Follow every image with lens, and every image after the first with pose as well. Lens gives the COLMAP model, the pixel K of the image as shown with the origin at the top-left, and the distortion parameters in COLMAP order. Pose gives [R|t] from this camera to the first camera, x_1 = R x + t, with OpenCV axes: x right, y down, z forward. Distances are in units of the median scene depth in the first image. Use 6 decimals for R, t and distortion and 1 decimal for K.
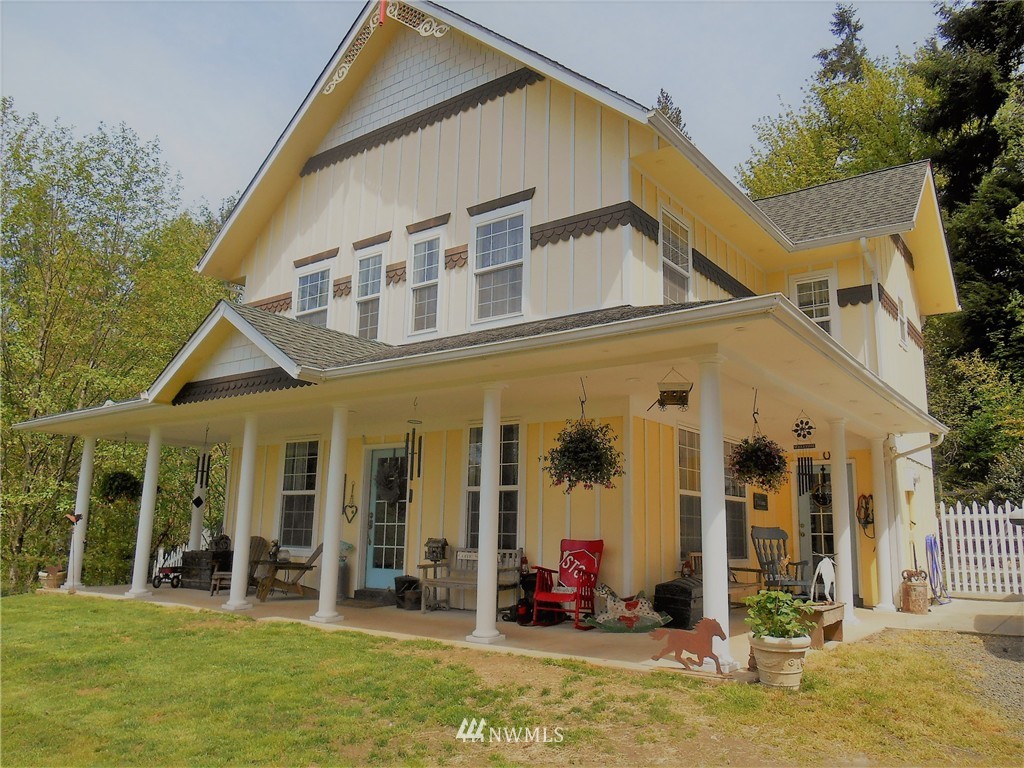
lens RADIAL K [[778.1, 0, 510.7], [0, 778.1, 385.5], [0, 0, 1]] dist [-0.032849, 0.010933]
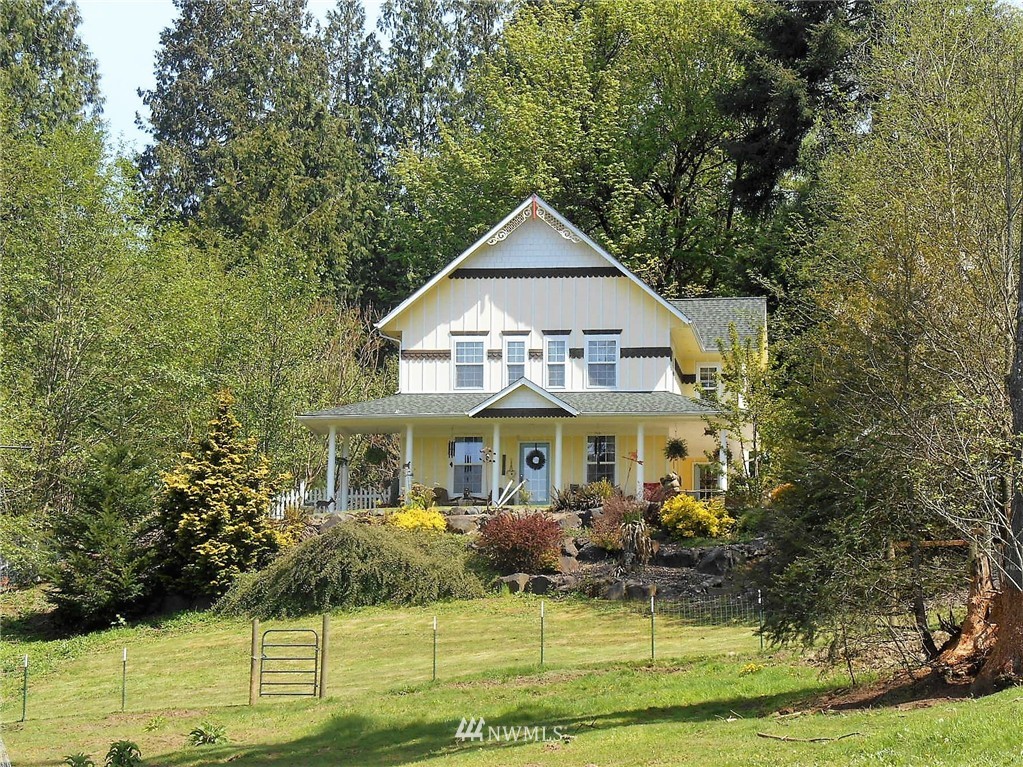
lens RADIAL K [[2384.0, 0, 511.5], [0, 2384.0, 383.3], [0, 0, 1]] dist [-0.053175, 0.000000]
pose [[0.887641, 0.077850, 0.453908, -3.071109], [-0.088834, 0.996042, 0.002887, -0.087988], [-0.451887, -0.042885, 0.891044, -4.542105]]
